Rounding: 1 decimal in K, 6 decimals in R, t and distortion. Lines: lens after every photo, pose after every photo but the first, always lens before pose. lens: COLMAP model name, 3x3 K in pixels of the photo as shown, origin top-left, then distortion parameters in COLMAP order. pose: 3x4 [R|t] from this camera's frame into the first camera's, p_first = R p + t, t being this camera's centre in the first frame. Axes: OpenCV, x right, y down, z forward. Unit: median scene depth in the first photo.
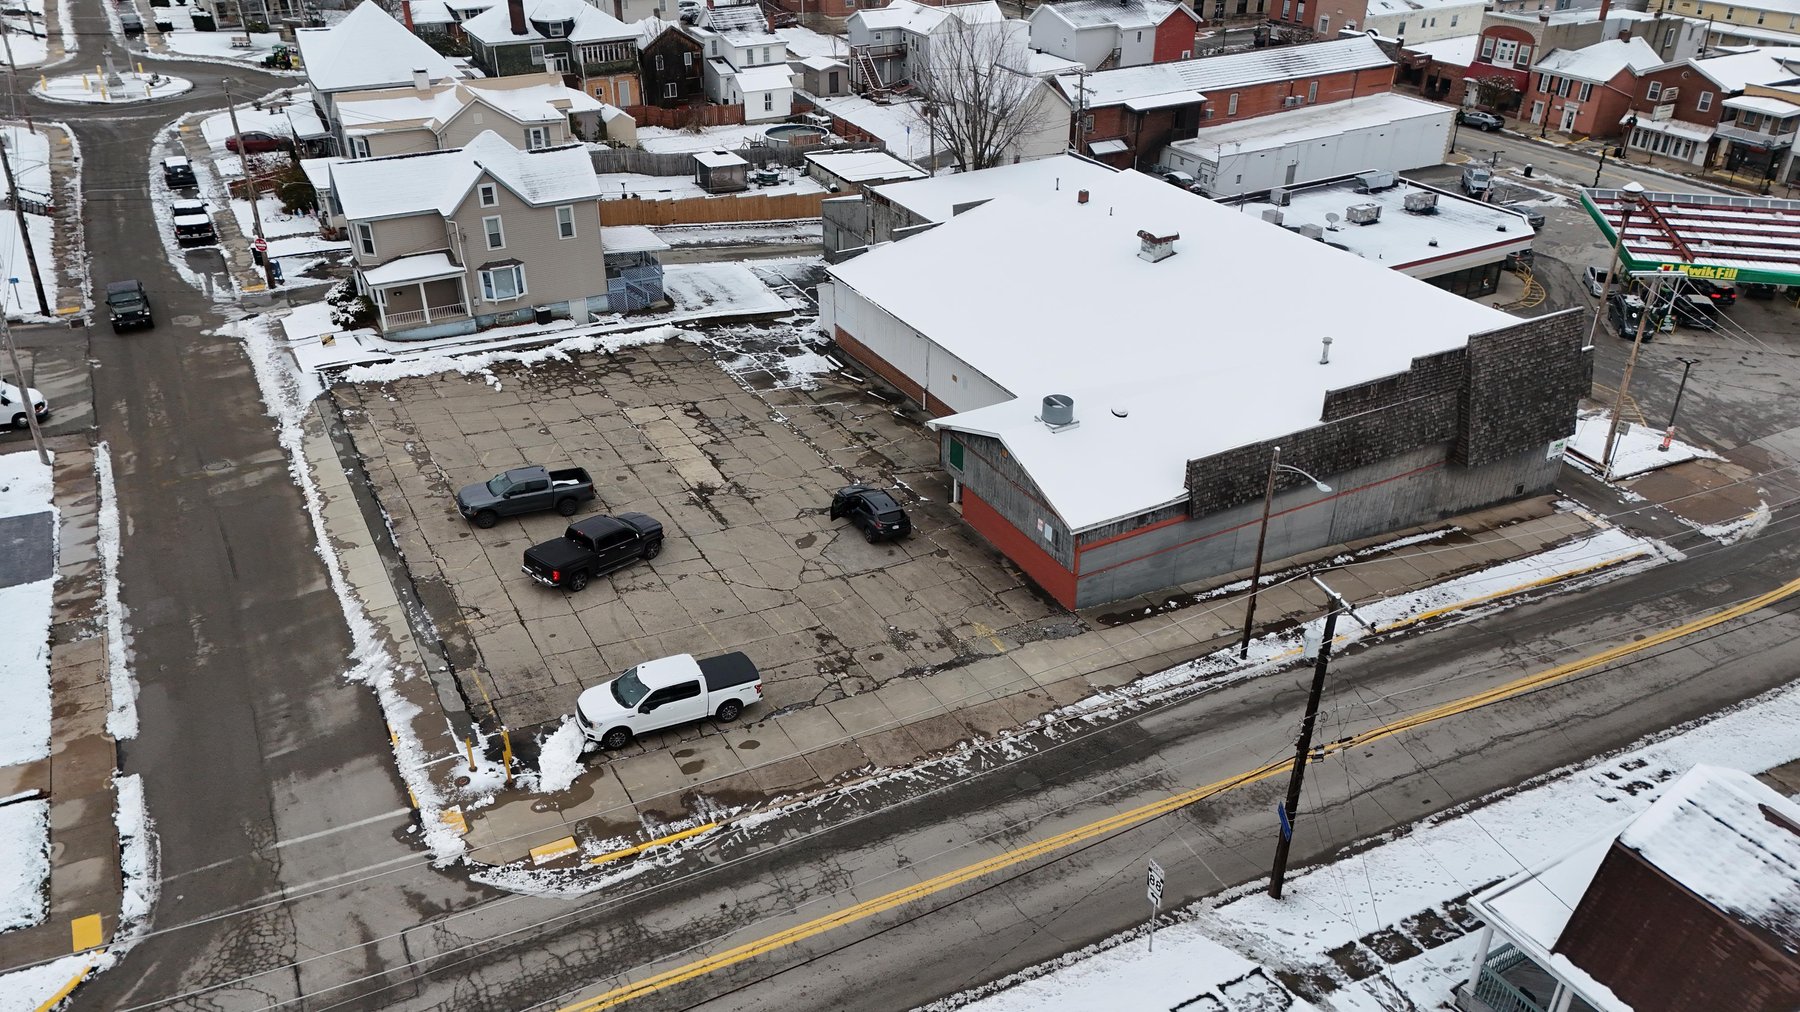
lens RADIAL K [[1309.1, 0, 903.7], [0, 1309.1, 497.0], [0, 0, 1]] dist [0.098699, -0.106006]
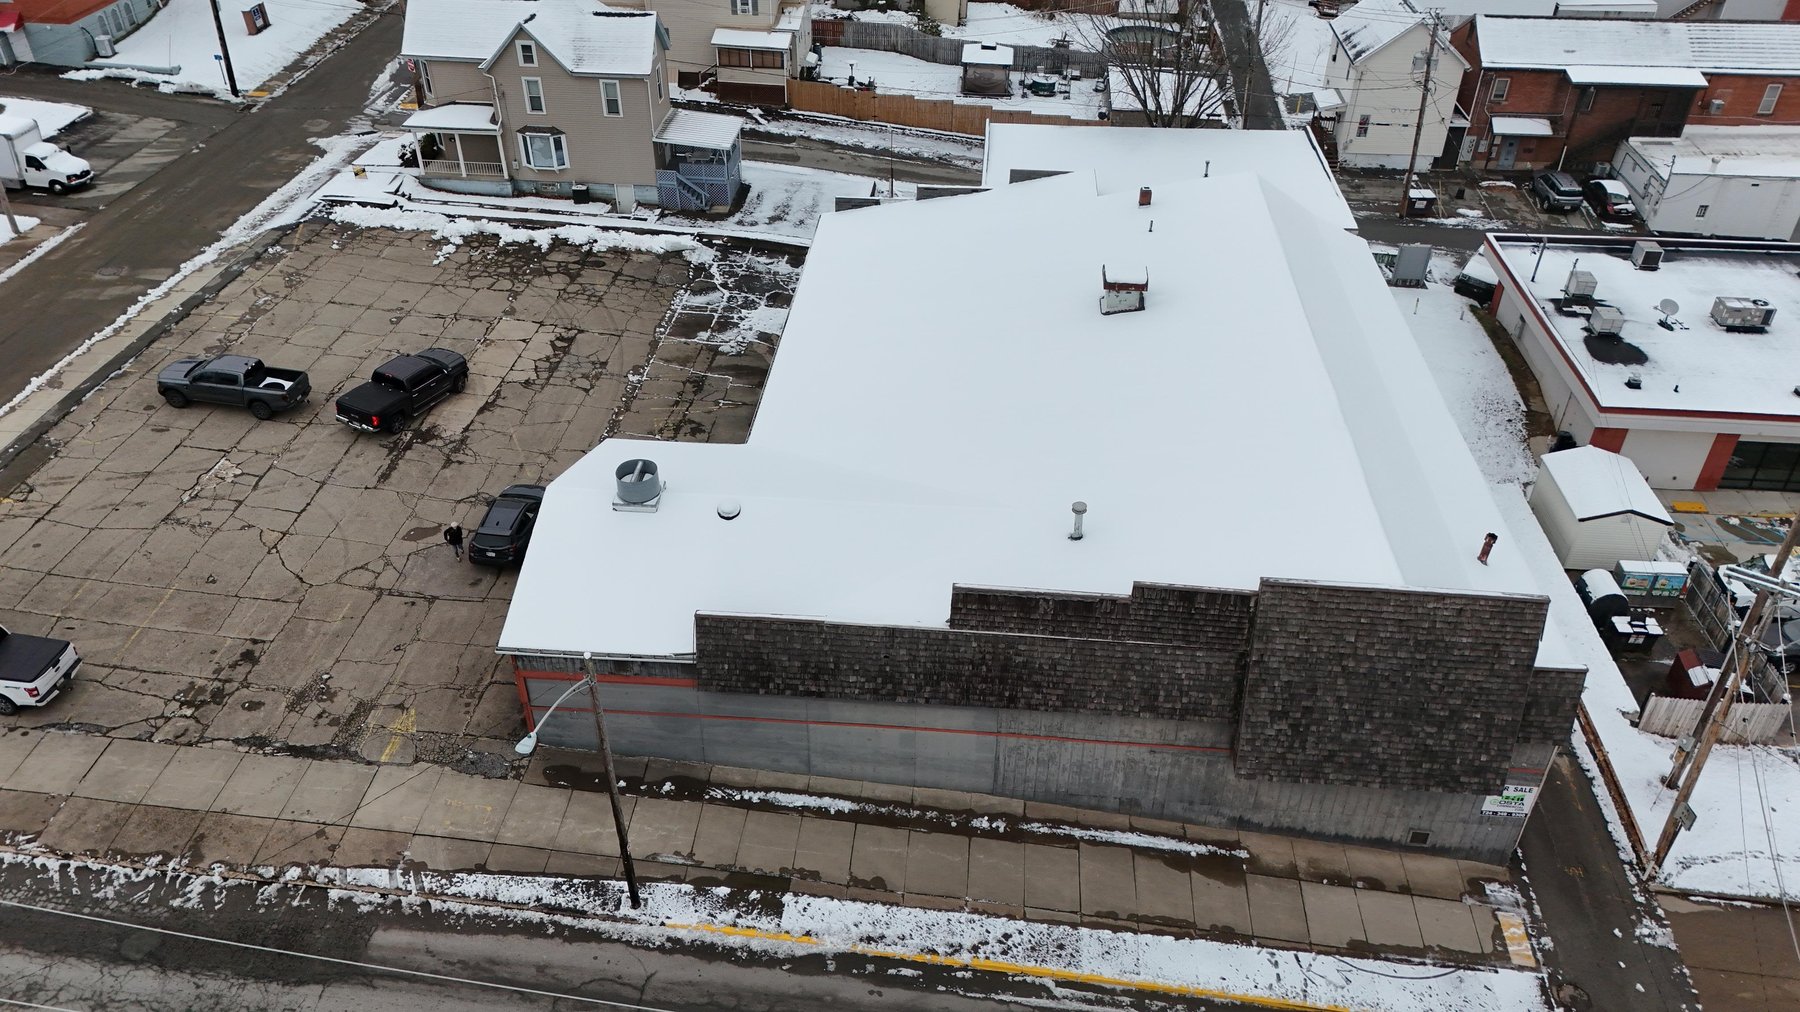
lens RADIAL K [[1309.1, 0, 903.7], [0, 1309.1, 497.0], [0, 0, 1]] dist [0.098699, -0.106006]
pose [[0.832271, 0.322810, -0.450687, 0.417325], [-0.275138, 0.946307, 0.169714, -0.162254], [0.481273, -0.017247, 0.876401, 0.304190]]
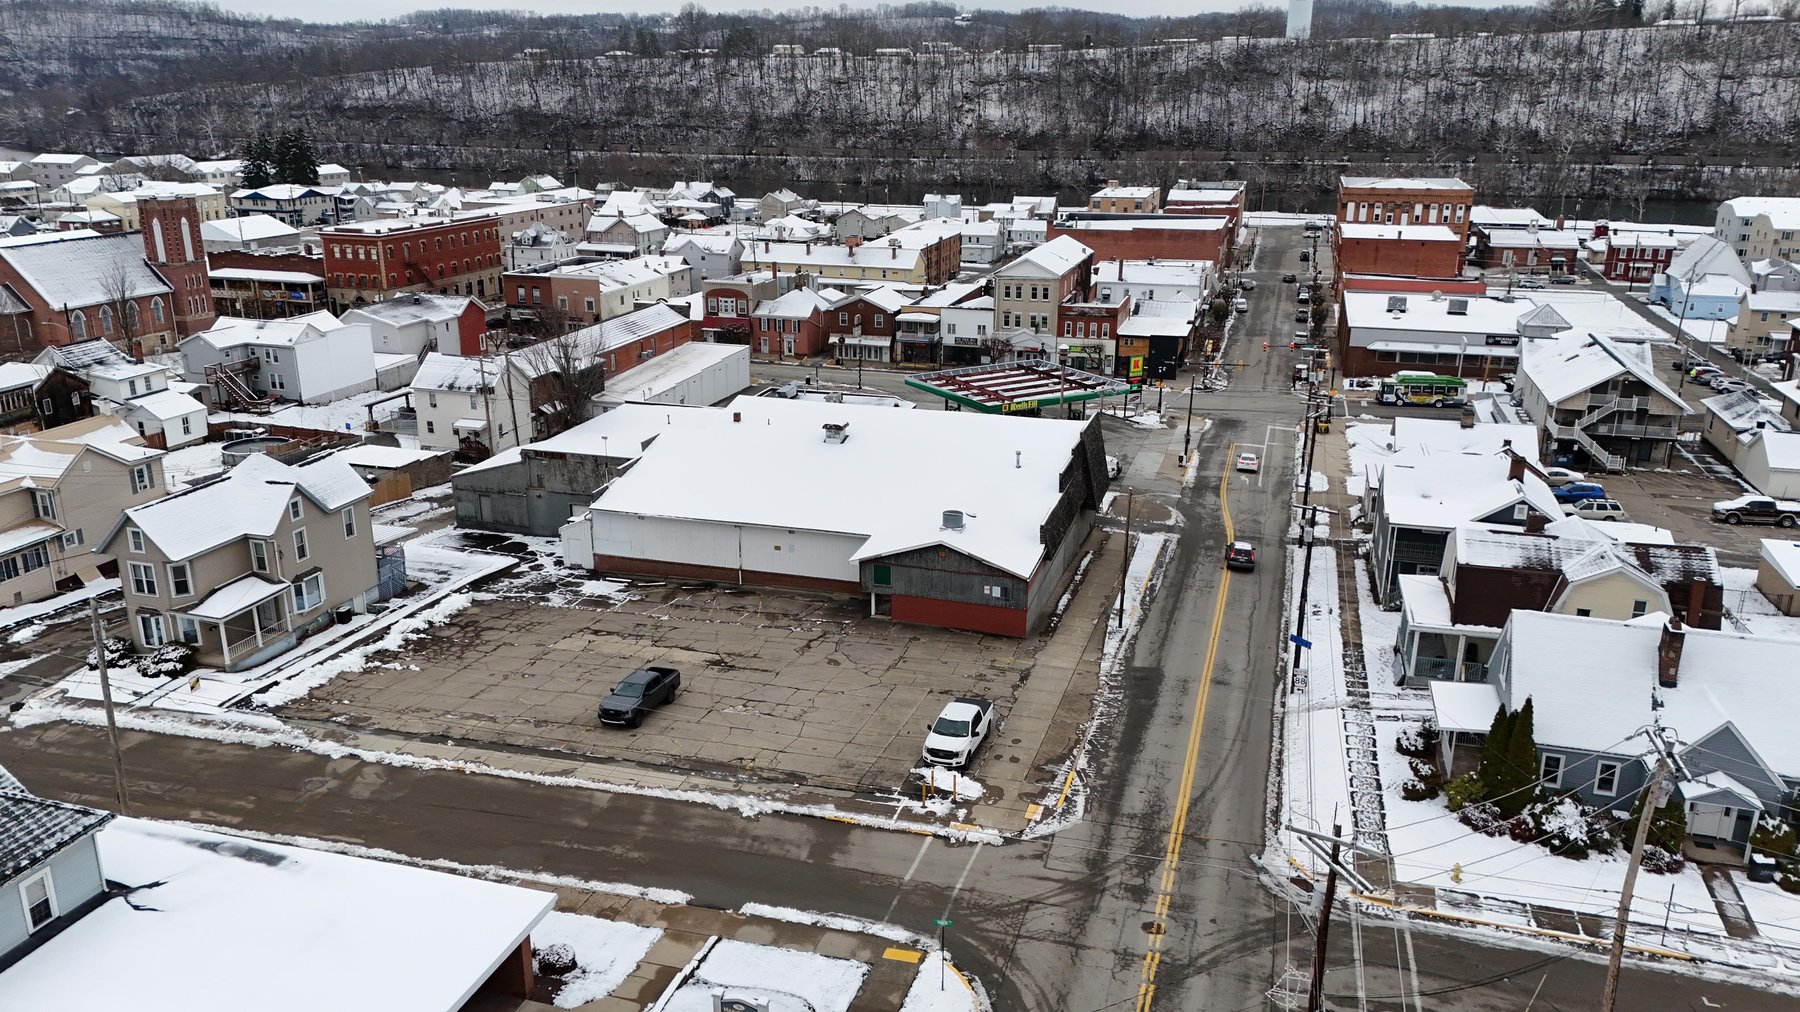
lens RADIAL K [[1308.8, 0, 900.6], [0, 1308.8, 461.4], [0, 0, 1]] dist [0.096048, -0.105797]
pose [[0.714537, -0.190674, 0.673112, -0.656740], [0.339710, 0.935662, -0.095570, -0.004505], [-0.611582, 0.296951, 0.733340, -0.052687]]
